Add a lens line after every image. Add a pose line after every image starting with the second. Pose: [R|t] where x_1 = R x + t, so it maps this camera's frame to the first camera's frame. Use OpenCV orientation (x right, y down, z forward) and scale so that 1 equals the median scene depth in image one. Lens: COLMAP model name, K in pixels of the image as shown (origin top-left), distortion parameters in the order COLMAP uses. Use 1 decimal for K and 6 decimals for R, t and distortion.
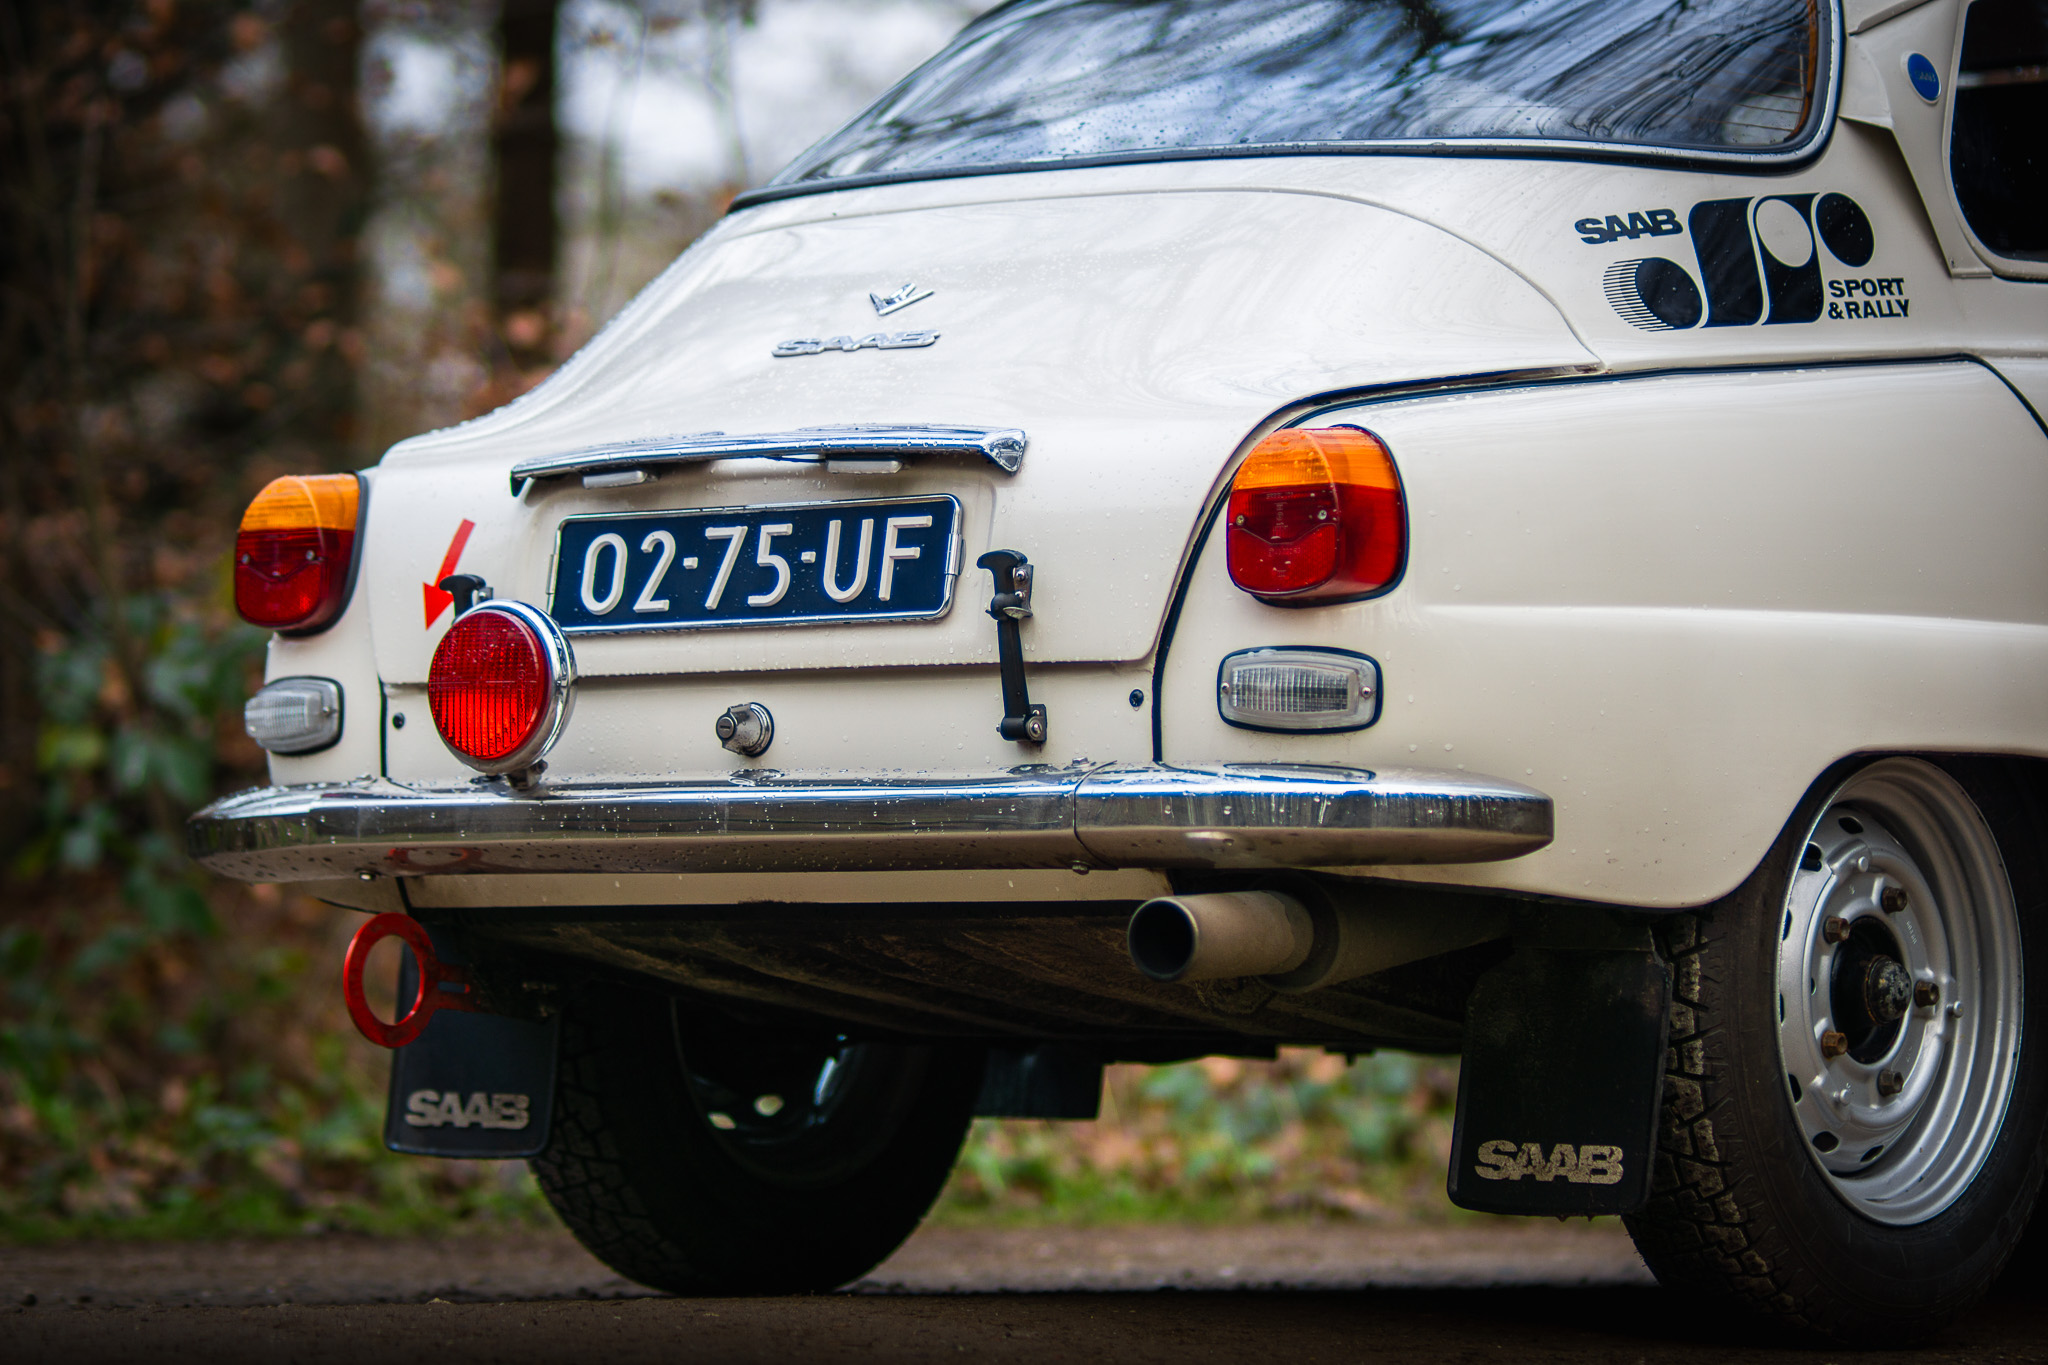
lens RADIAL K [[7589.0, 0, 1023.7], [0, 7589.0, 683.0], [0, 0, 1]] dist [0.071389, -0.328169]
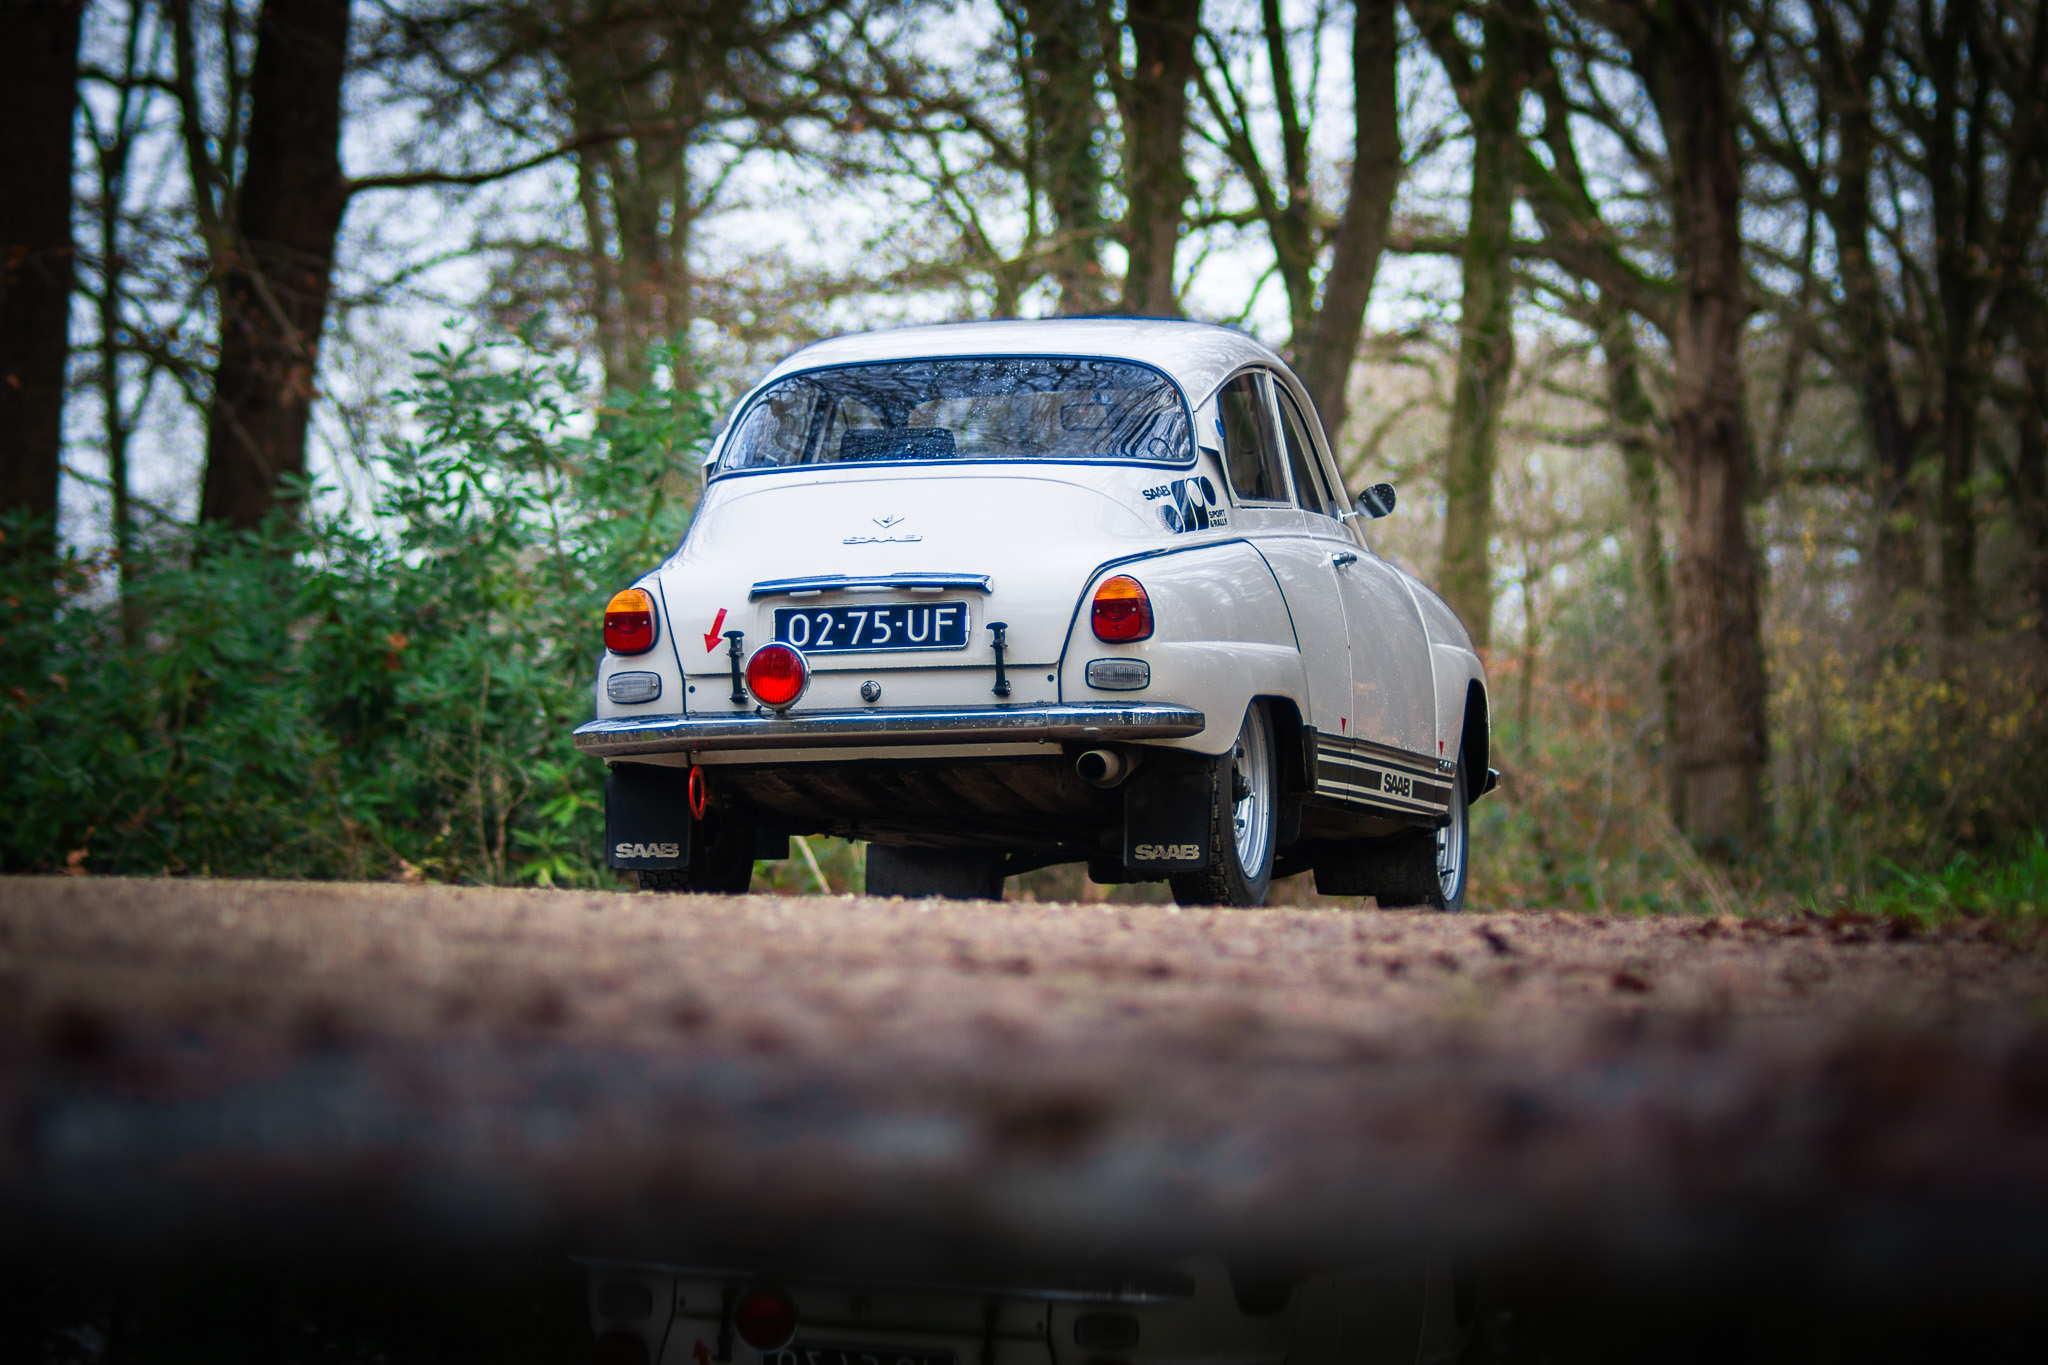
lens RADIAL K [[7589.0, 0, 1023.7], [0, 7589.0, 683.0], [0, 0, 1]] dist [0.071389, -0.328169]
pose [[0.915764, -0.009830, 0.401596, -0.991167], [0.007078, 0.999940, 0.008336, -0.017199], [-0.401654, -0.004791, 0.915779, -1.334515]]
